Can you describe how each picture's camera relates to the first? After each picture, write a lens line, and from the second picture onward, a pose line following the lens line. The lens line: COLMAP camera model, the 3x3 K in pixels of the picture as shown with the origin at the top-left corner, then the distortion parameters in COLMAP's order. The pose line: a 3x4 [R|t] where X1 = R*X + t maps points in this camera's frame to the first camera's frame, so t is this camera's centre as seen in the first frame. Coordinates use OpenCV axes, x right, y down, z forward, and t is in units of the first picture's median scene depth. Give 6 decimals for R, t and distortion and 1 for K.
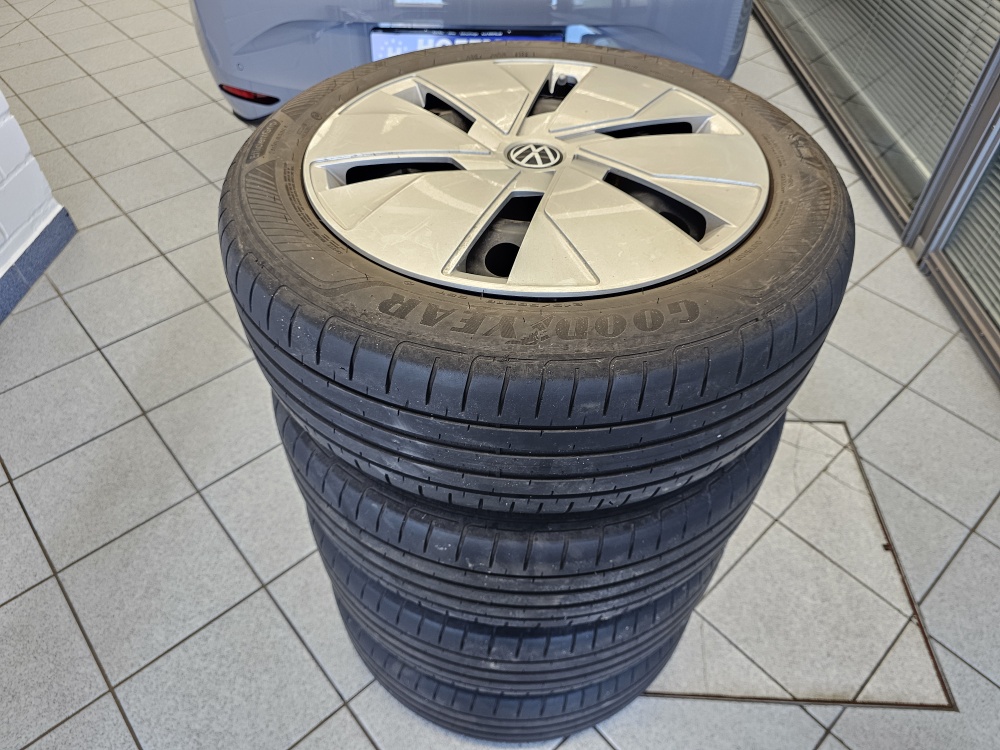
lens RADIAL K [[679.8, 0, 512.8], [0, 679.8, 376.4], [0, 0, 1]] dist [0.043144, -0.049521]
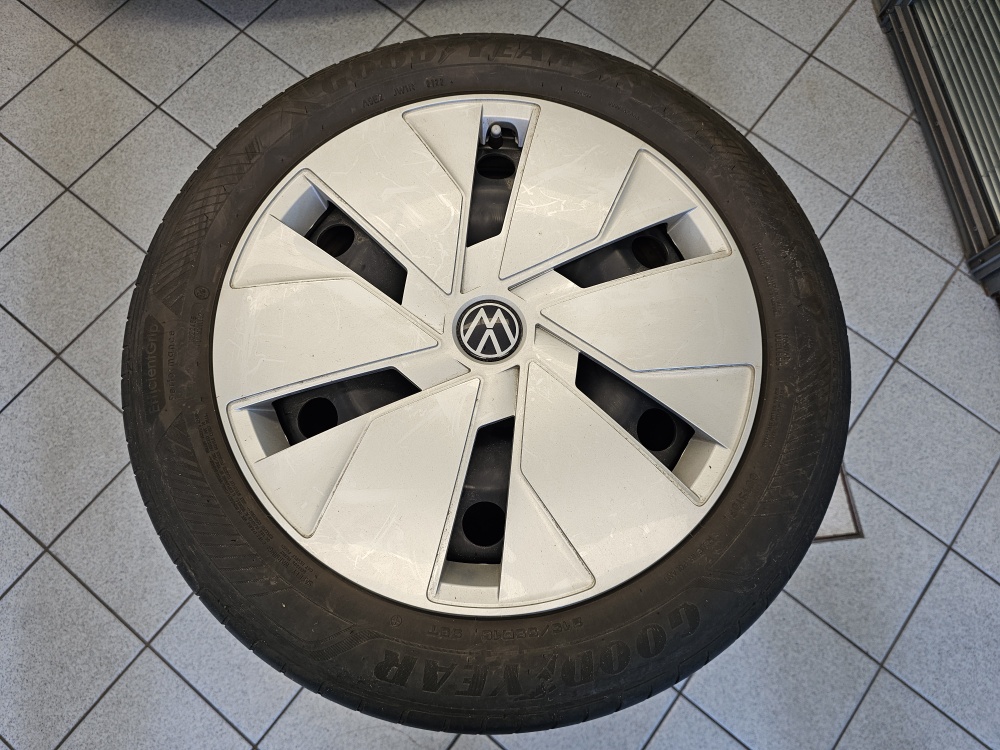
lens RADIAL K [[675.8, 0, 497.6], [0, 675.8, 360.5], [0, 0, 1]] dist [0.063419, -0.074015]
pose [[0.986703, -0.153422, 0.053650, -0.005064], [0.109706, 0.872230, 0.476634, -0.433354], [-0.119921, -0.464410, 0.877463, 0.160520]]
